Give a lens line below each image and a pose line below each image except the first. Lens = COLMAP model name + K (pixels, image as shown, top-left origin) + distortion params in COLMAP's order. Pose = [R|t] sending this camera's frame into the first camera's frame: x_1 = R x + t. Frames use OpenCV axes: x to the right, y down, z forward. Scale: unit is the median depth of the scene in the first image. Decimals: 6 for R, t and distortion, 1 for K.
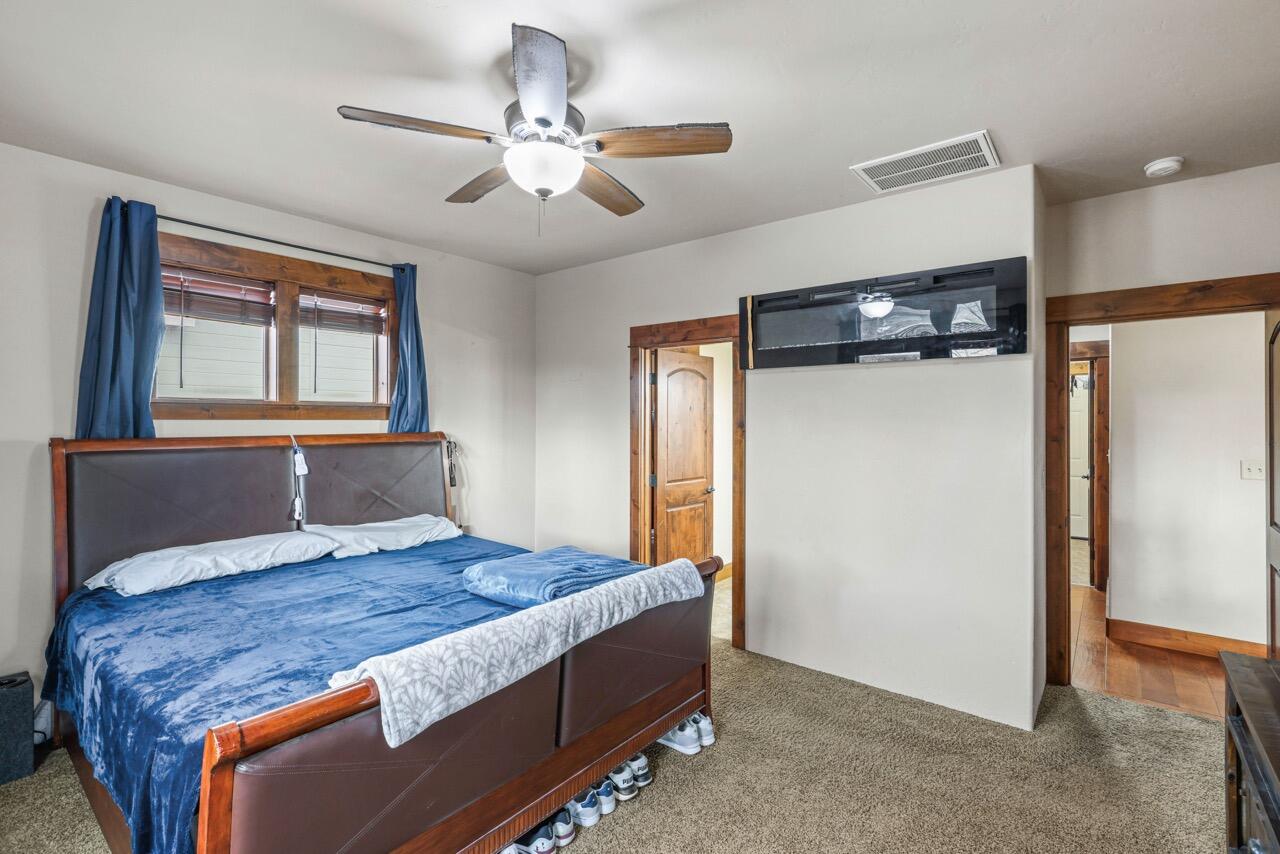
lens RADIAL K [[581.9, 0, 629.4], [0, 581.9, 419.8], [0, 0, 1]] dist [-0.013685, 0.001018]
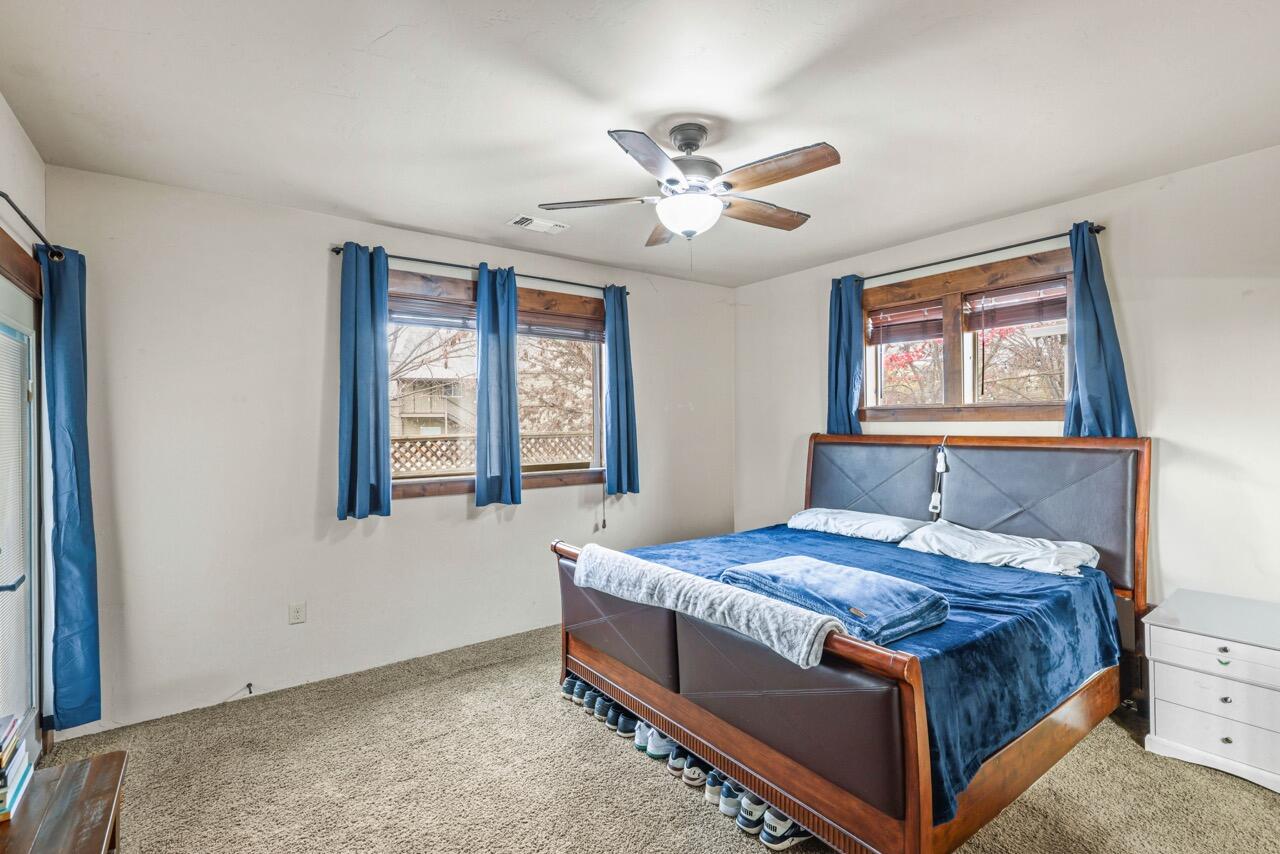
lens RADIAL K [[581.9, 0, 629.9], [0, 581.9, 425.7], [0, 0, 1]] dist [-0.013685, 0.001018]
pose [[-0.258777, 0.002560, -0.965934, 0.658736], [0.006059, 0.999981, 0.001027, 0.003420], [0.965918, -0.005587, -0.258787, 0.748388]]
